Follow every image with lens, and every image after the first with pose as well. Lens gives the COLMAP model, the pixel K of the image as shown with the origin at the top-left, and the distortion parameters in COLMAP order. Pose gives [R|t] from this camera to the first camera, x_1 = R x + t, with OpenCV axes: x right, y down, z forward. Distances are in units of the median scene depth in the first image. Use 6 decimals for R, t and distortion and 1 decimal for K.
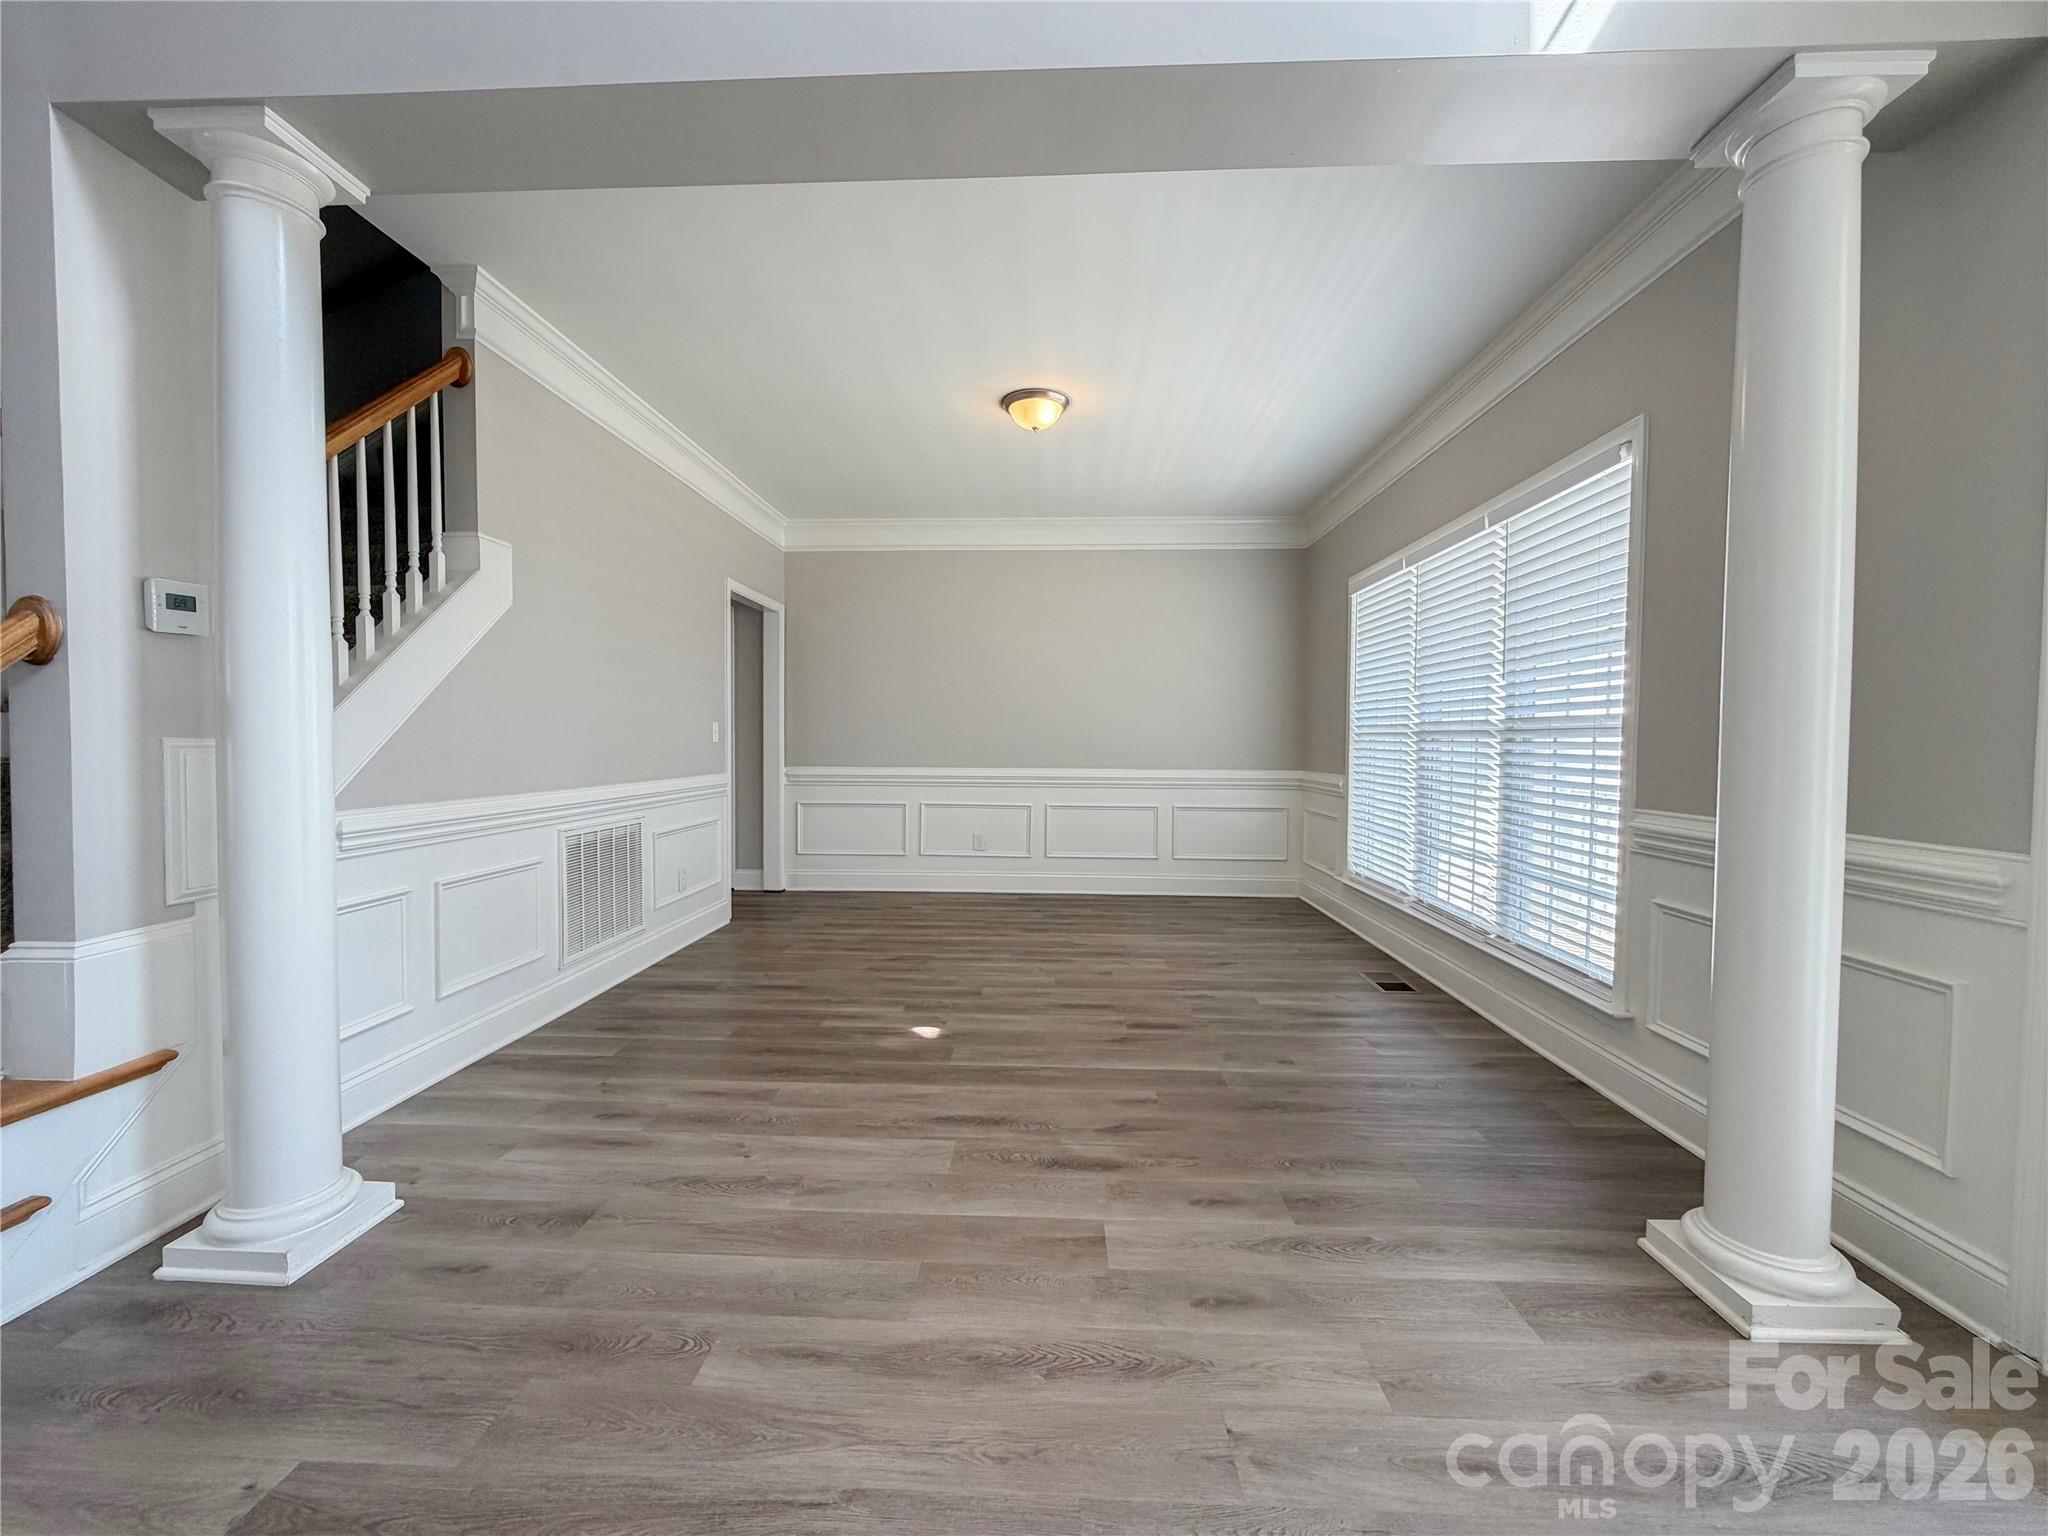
lens RADIAL K [[820.8, 0, 1024.0], [0, 820.8, 768.0], [0, 0, 1]] dist [-0.002286, -0.000145]
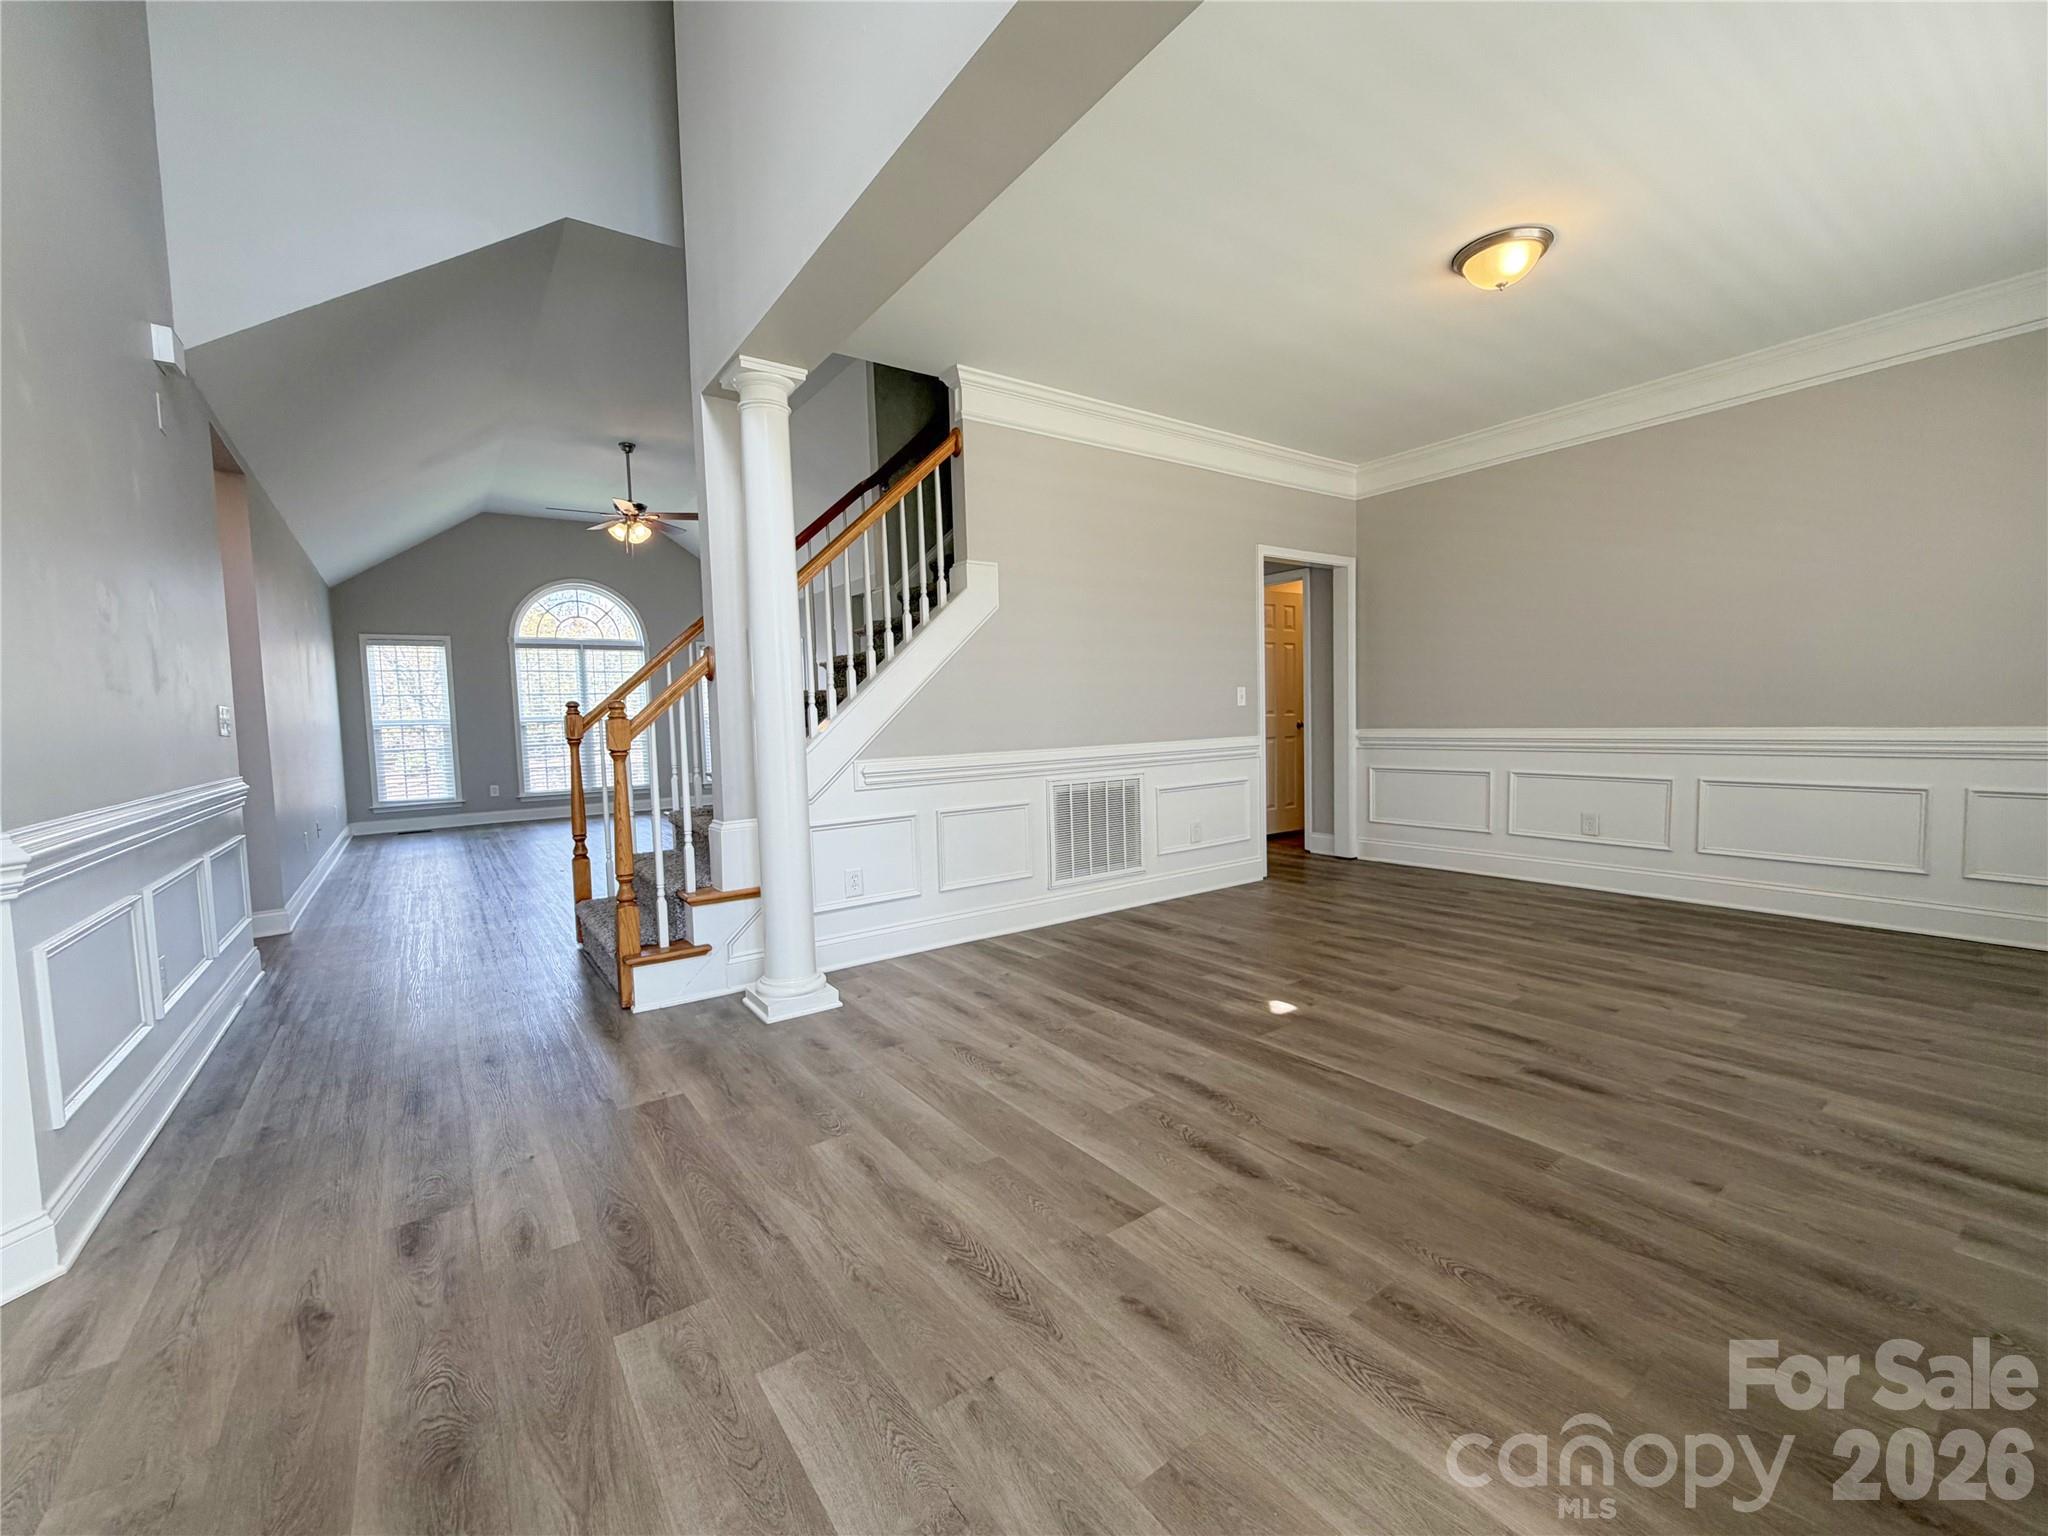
lens RADIAL K [[841.0, 0, 1018.7], [0, 841.0, 771.0], [0, 0, 1]] dist [-0.000800, -0.000097]
pose [[0.612495, 0.028091, -0.789975, 0.501046], [0.007449, 0.999119, 0.041304, 0.007525], [0.790439, -0.031183, 0.611746, 0.193824]]
